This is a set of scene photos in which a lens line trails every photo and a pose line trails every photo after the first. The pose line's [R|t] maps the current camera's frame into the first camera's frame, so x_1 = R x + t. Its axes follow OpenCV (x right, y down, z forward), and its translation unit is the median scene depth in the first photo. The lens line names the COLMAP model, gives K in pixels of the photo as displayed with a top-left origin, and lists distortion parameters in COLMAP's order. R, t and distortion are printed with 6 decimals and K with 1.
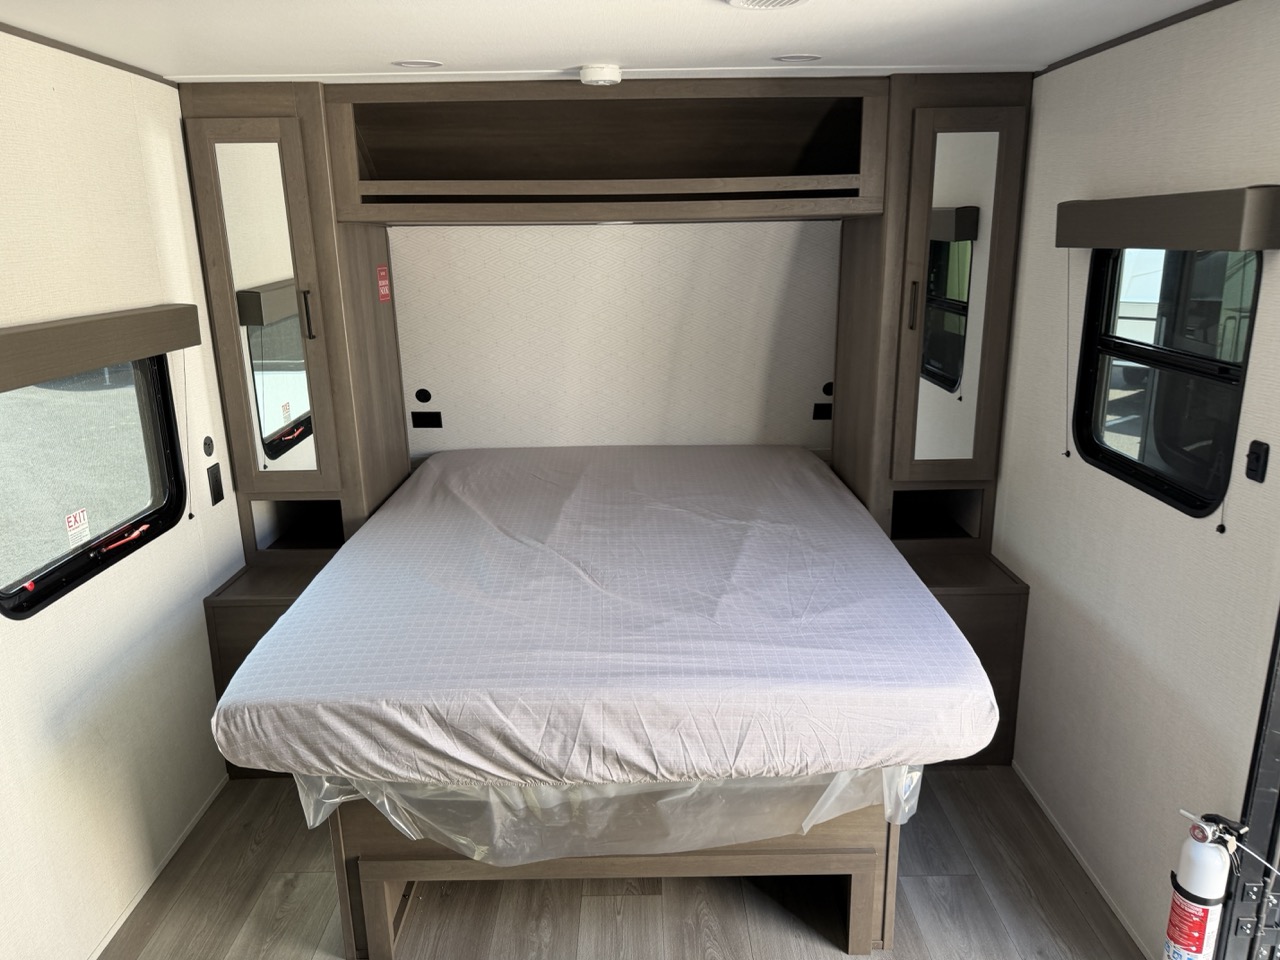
lens RADIAL K [[904.4, 0, 646.2], [0, 904.4, 466.8], [0, 0, 1]] dist [0.057367, -0.077134]
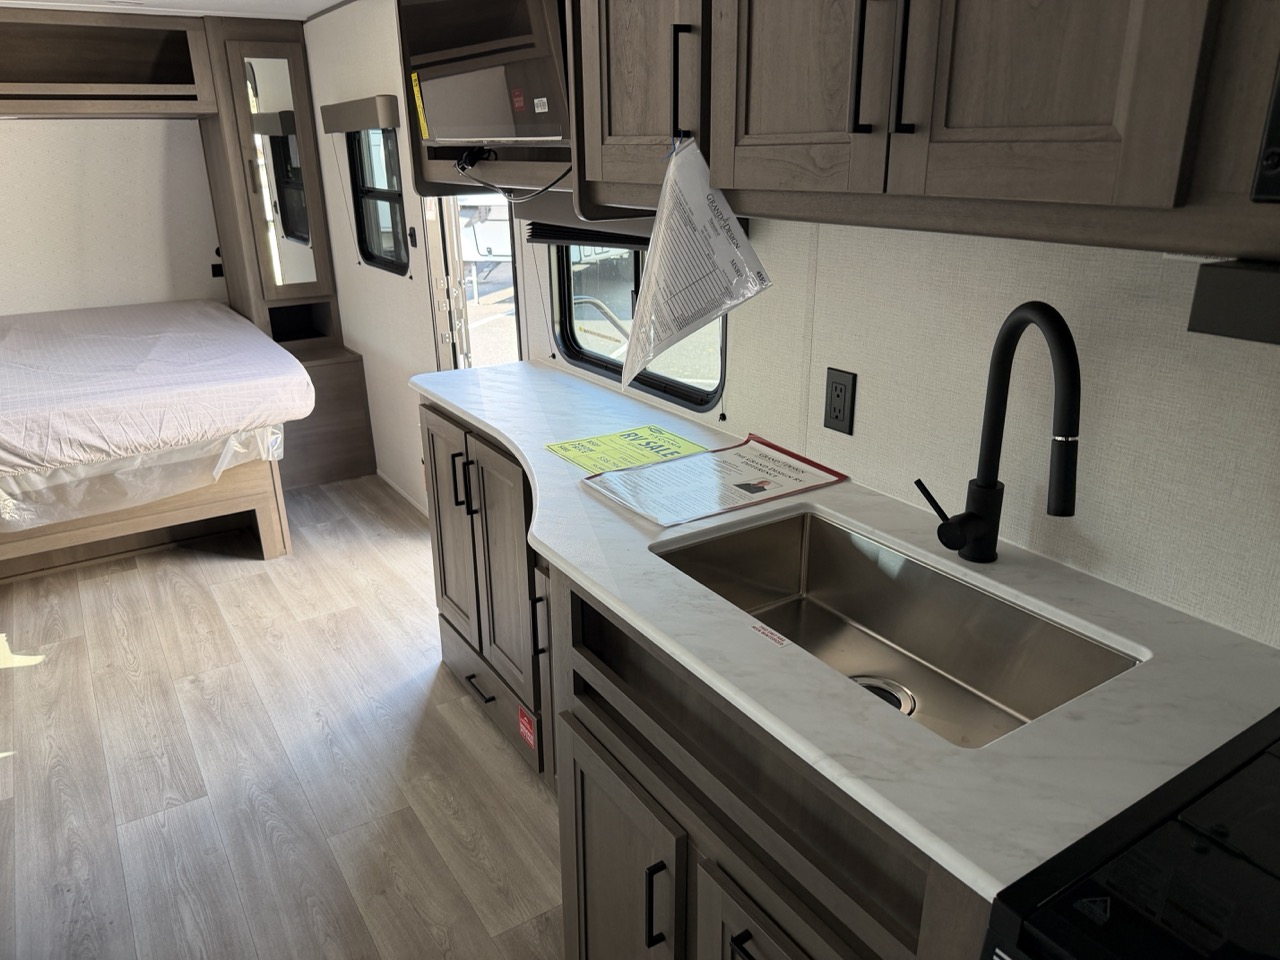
lens RADIAL K [[904.4, 0, 630.4], [0, 904.4, 472.4], [0, 0, 1]] dist [0.057367, -0.077134]
pose [[0.849436, -0.179602, 0.496187, -0.011232], [0.136726, 0.983095, 0.121780, 0.217460], [-0.509671, -0.035603, 0.859632, -0.668539]]
